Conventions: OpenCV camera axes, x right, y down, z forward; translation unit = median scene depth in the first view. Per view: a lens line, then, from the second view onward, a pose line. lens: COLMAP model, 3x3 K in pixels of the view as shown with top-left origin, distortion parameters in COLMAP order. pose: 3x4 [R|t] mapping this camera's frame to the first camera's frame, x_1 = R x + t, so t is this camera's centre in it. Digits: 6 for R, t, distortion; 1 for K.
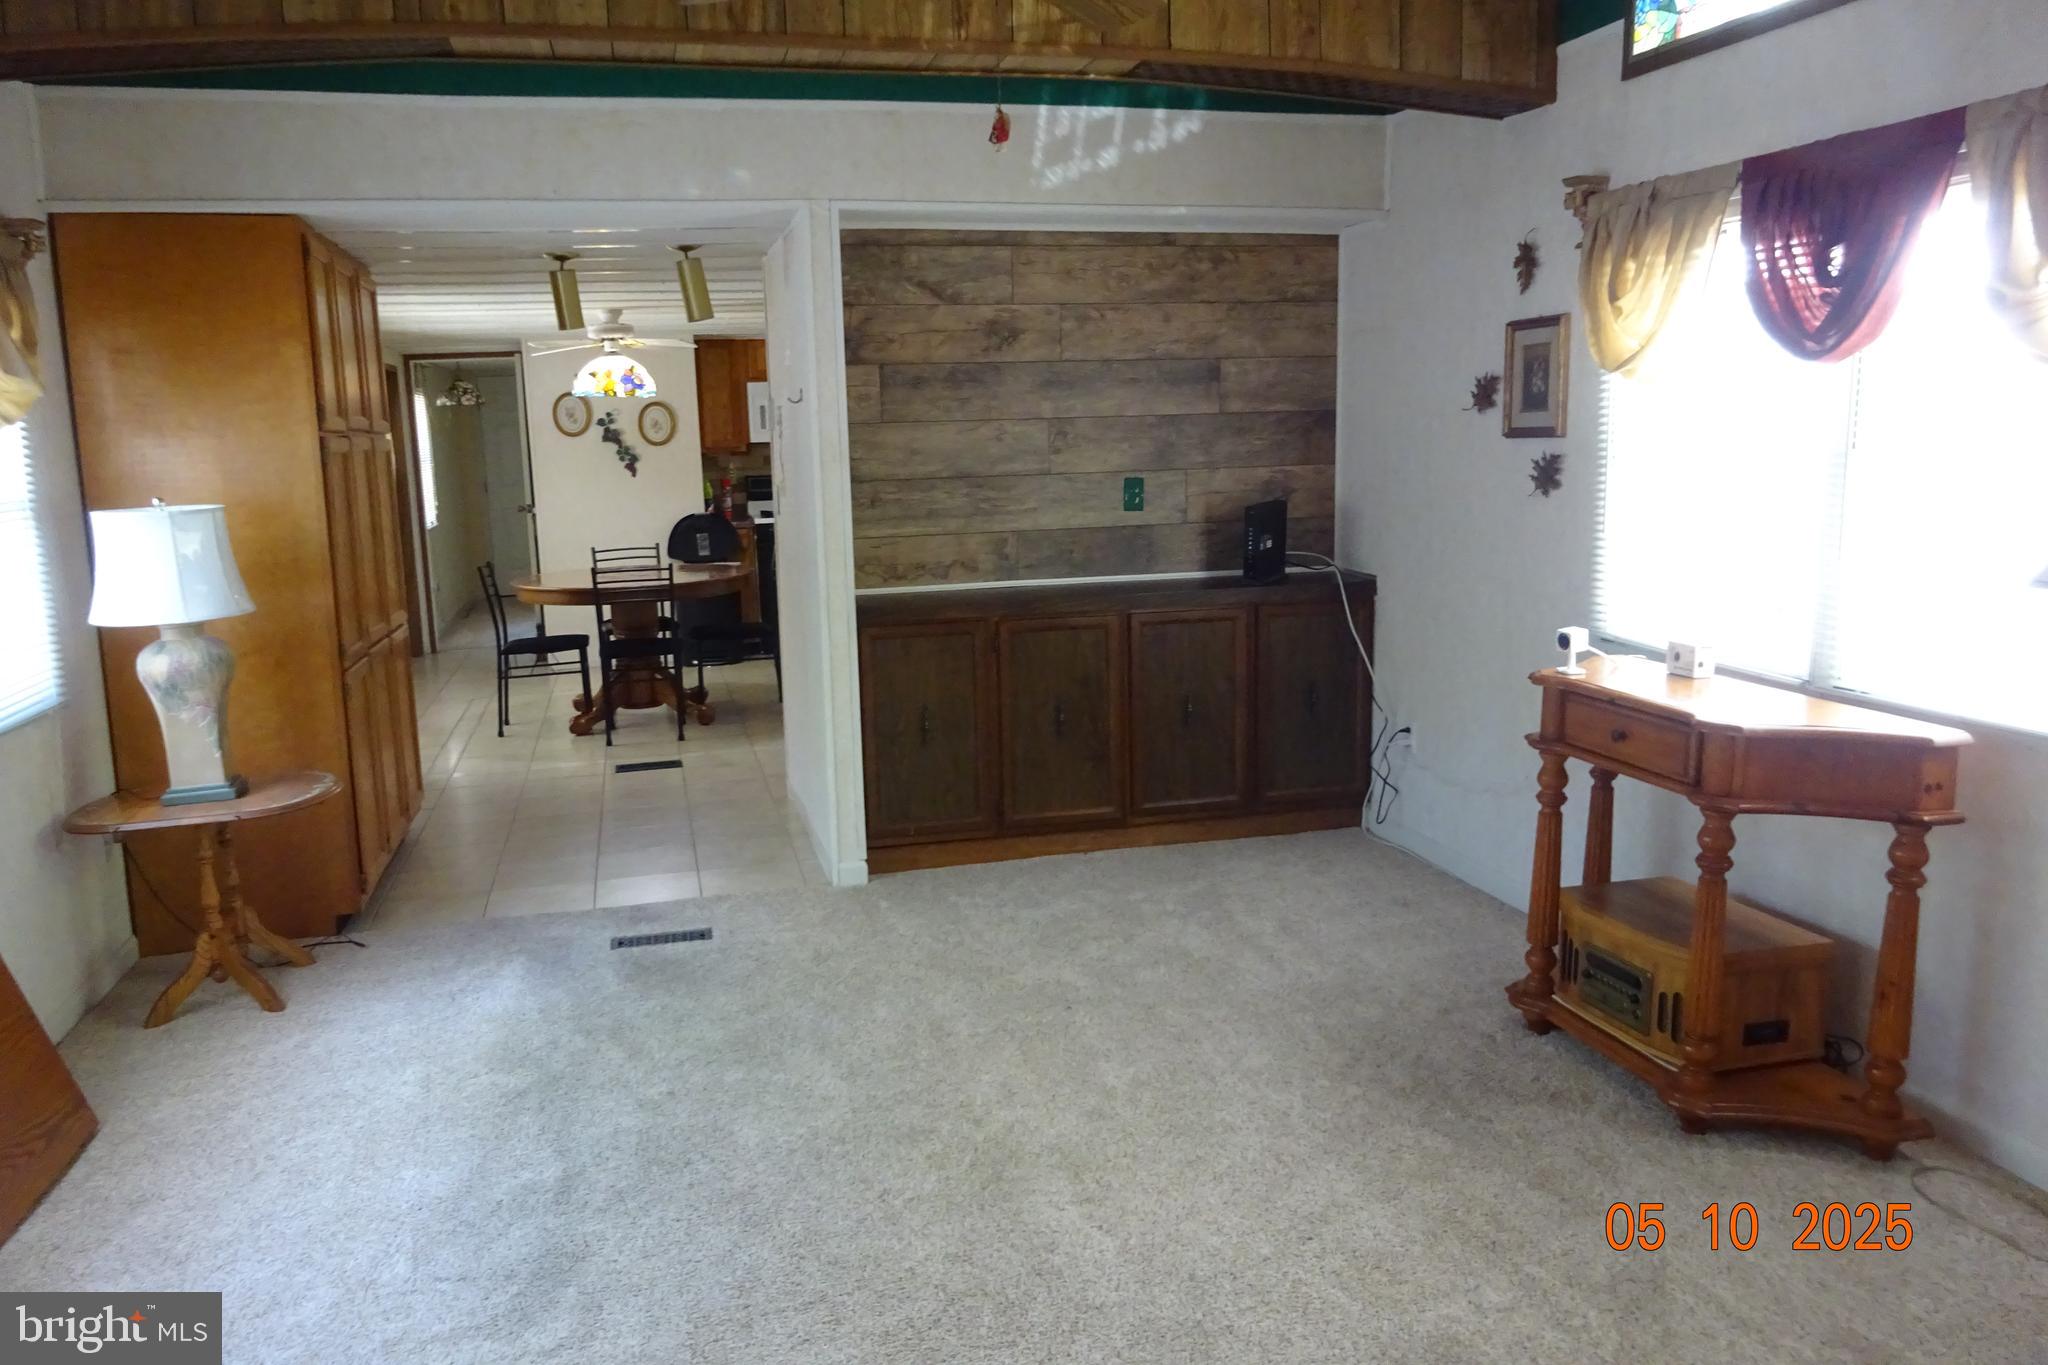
lens RADIAL K [[1514.2, 0, 1016.0], [0, 1514.2, 672.5], [0, 0, 1]] dist [0.002711, -0.001347]
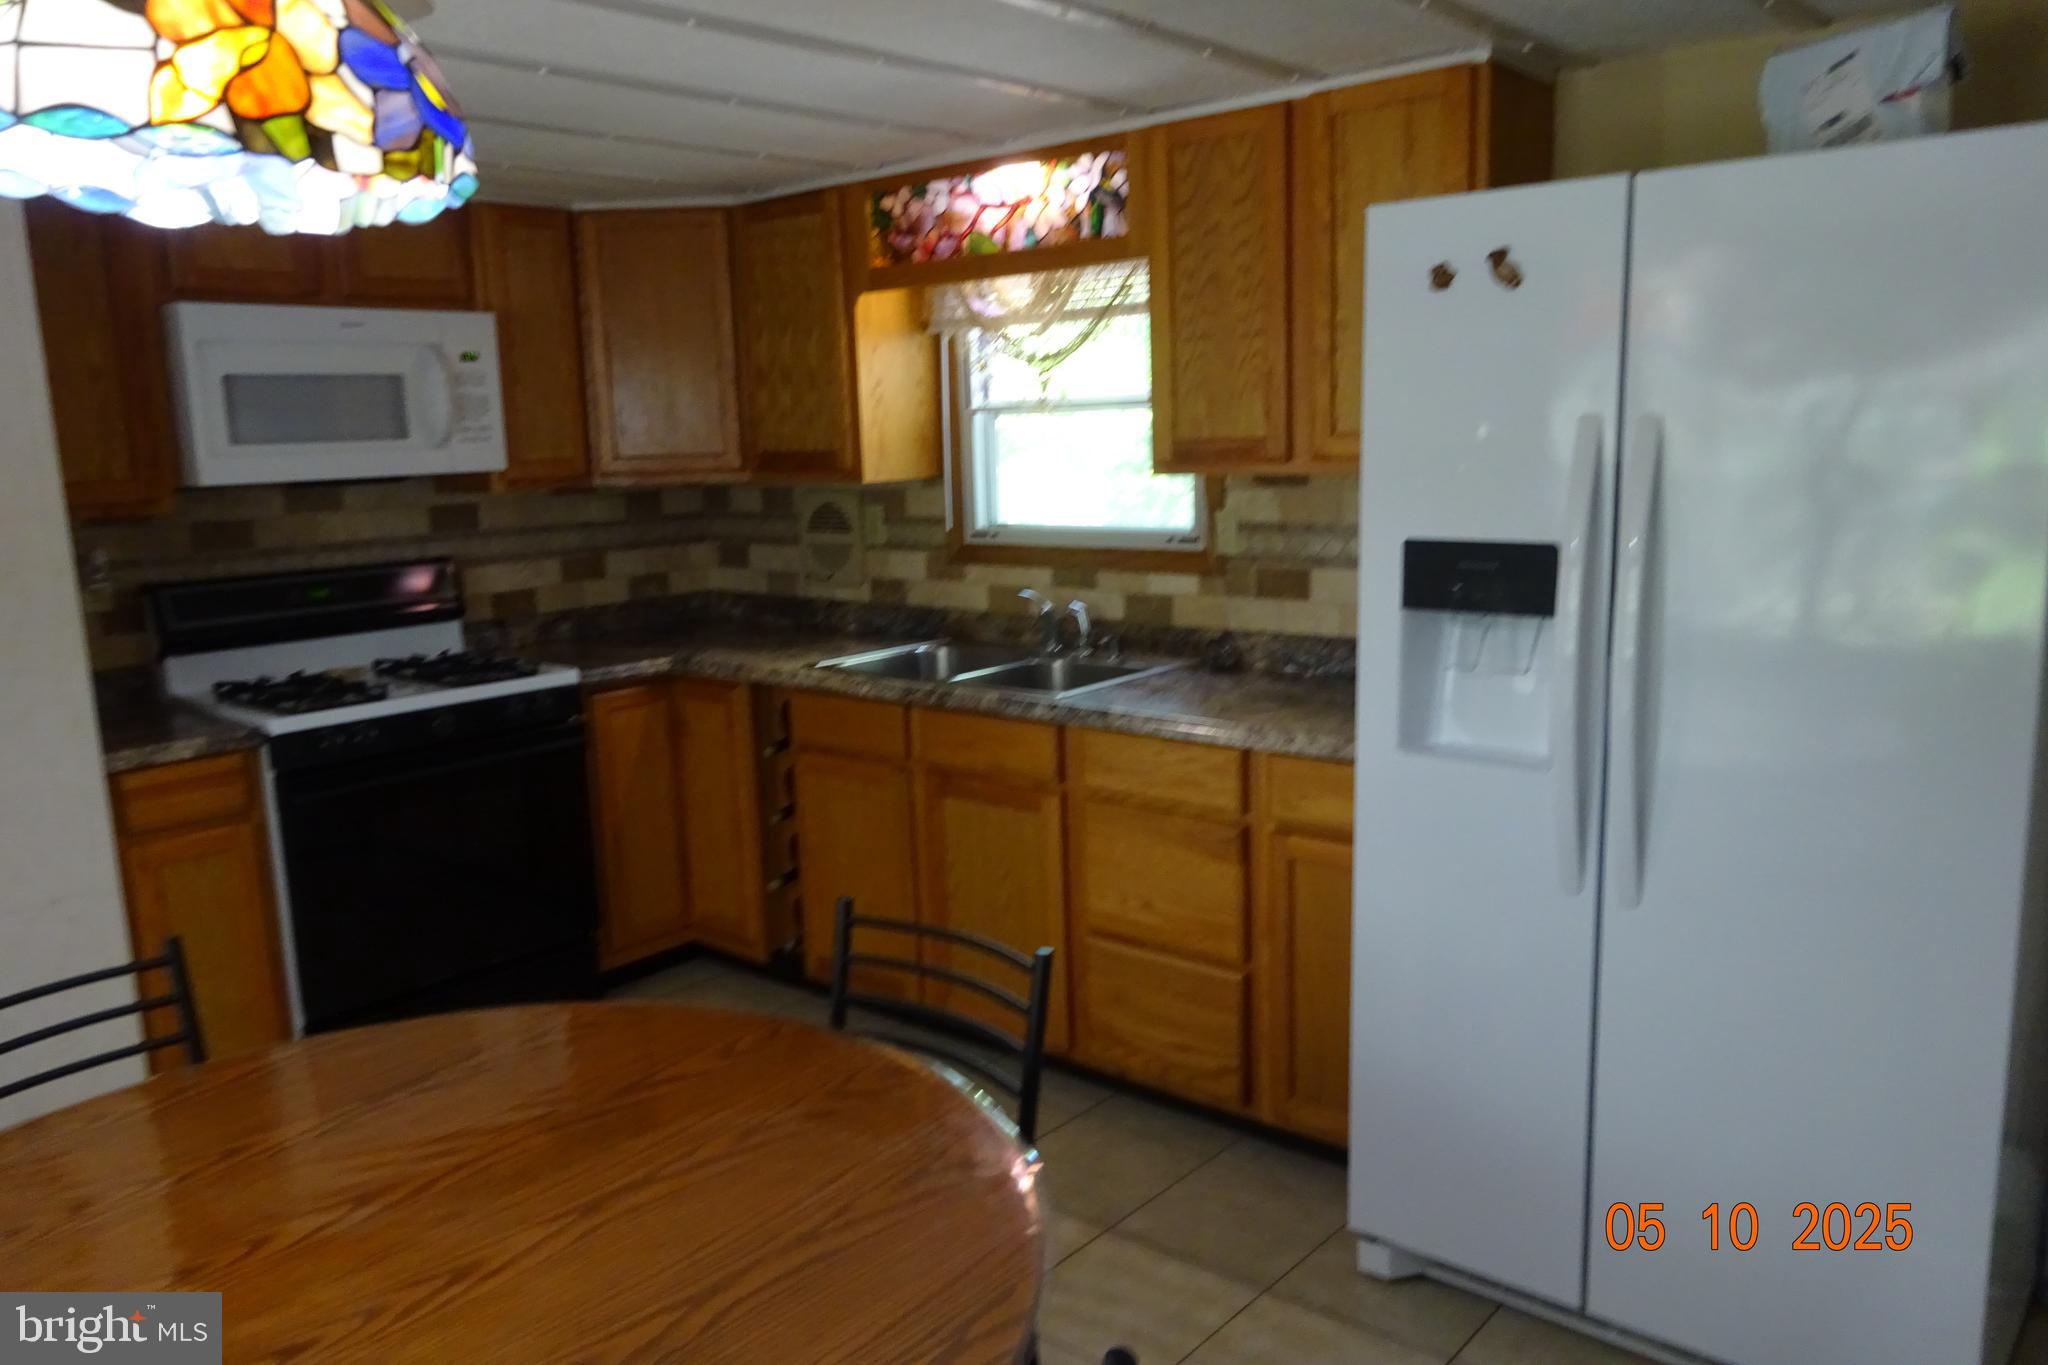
lens RADIAL K [[1514.2, 0, 1014.5], [0, 1514.2, 683.5], [0, 0, 1]] dist [0.002711, -0.001347]
pose [[0.820796, -0.098453, 0.562673, -0.528993], [0.105150, 0.994243, 0.020580, -0.234928], [-0.561461, 0.042273, 0.826423, 1.520629]]
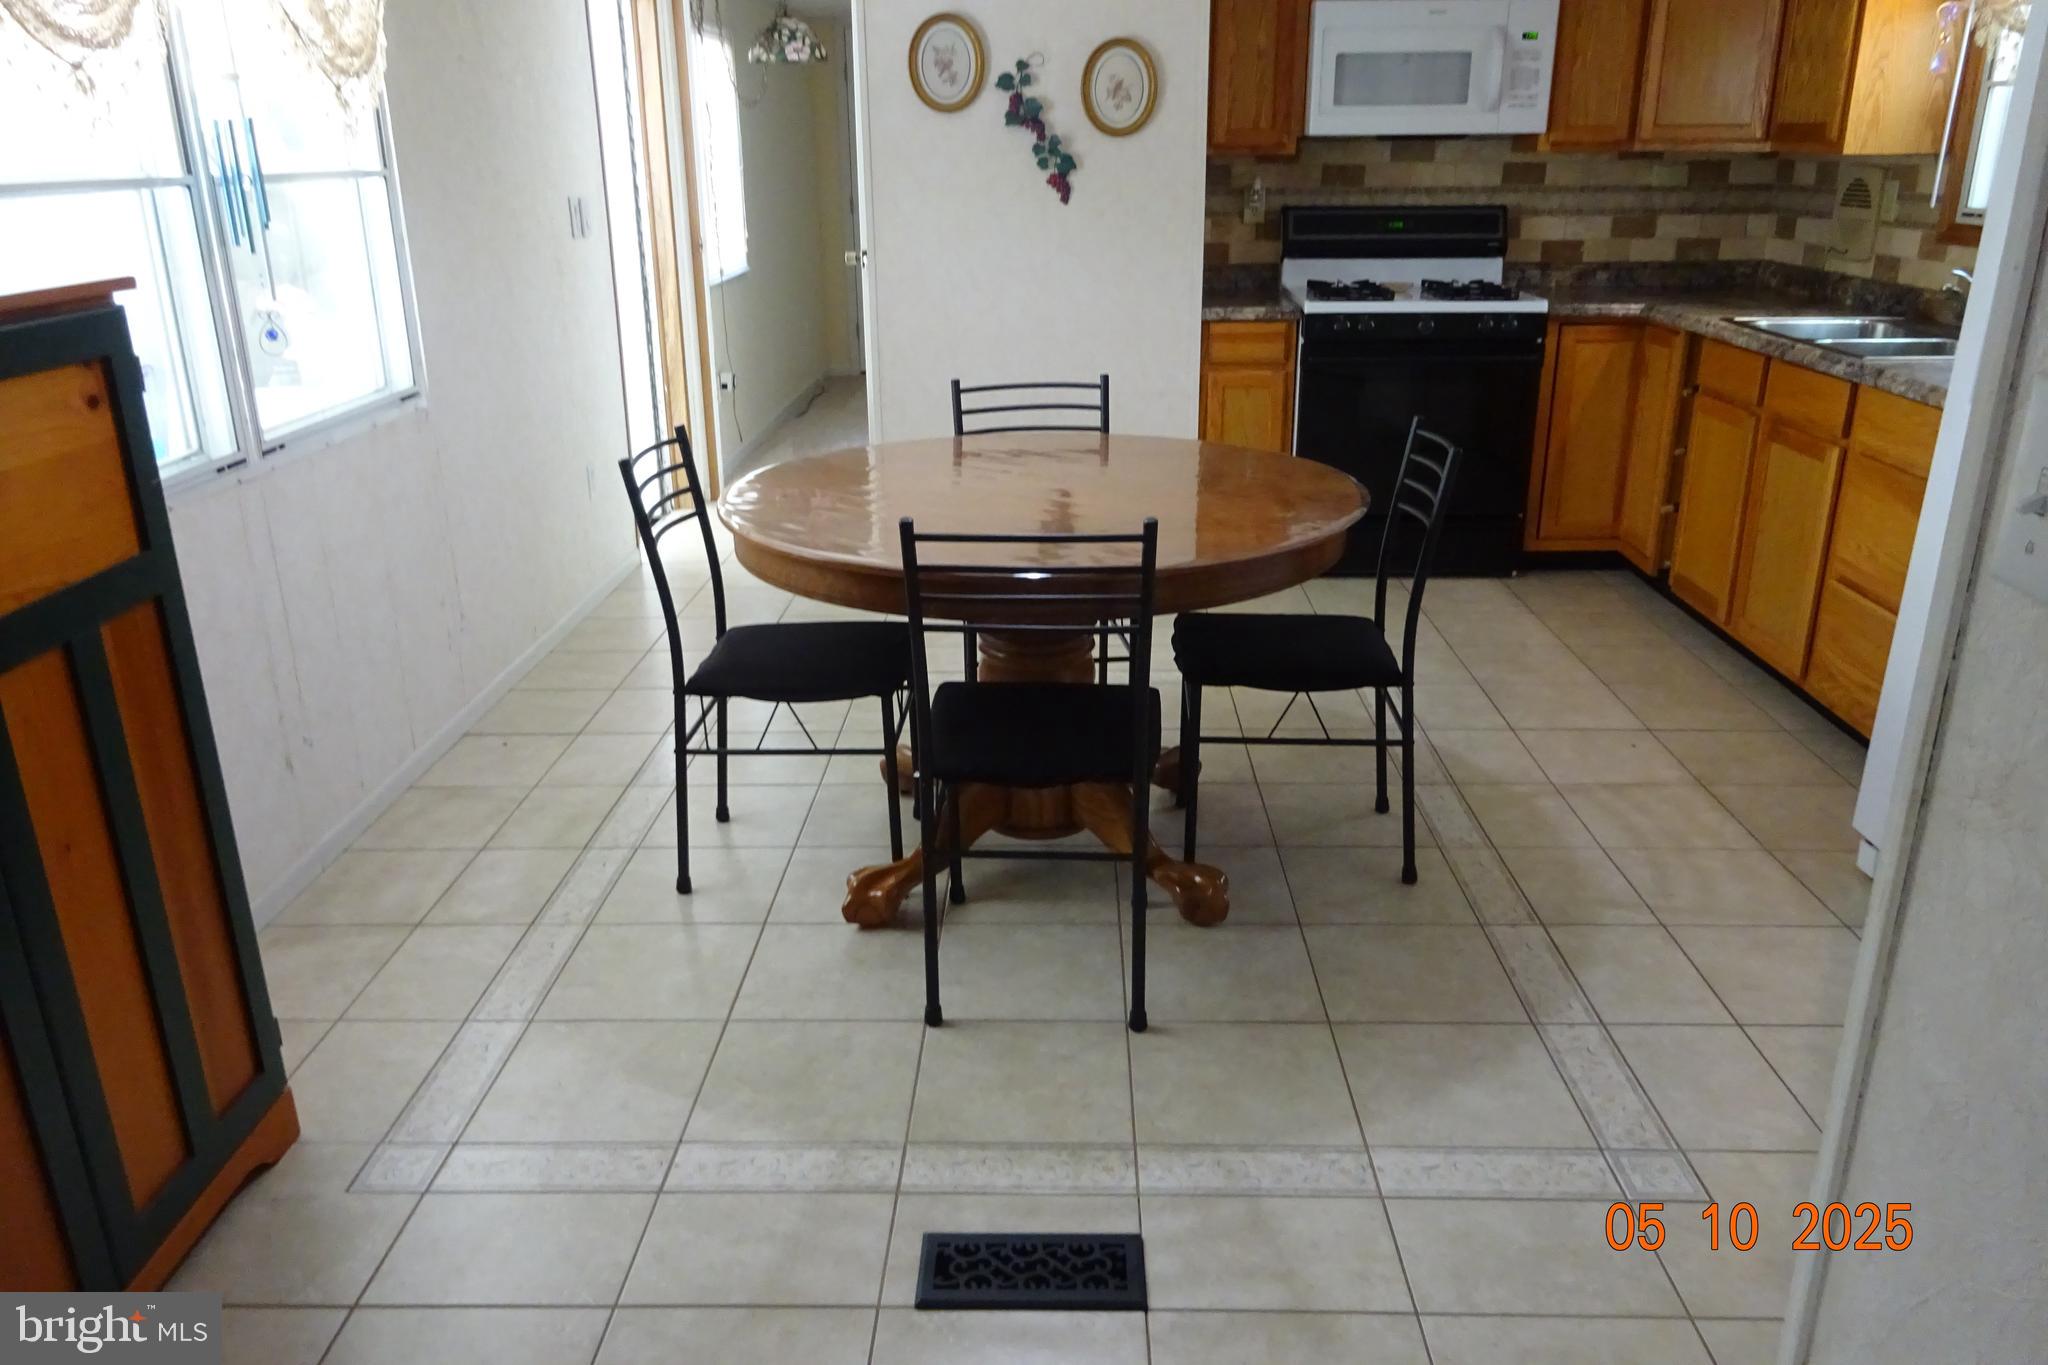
lens RADIAL K [[1514.2, 0, 1026.0], [0, 1514.2, 676.3], [0, 0, 1]] dist [0.002711, -0.001347]
pose [[0.961689, 0.109404, -0.251365, -0.294185], [-0.062725, 0.980406, 0.186734, -0.164727], [0.266869, -0.163813, 0.949708, 1.195703]]
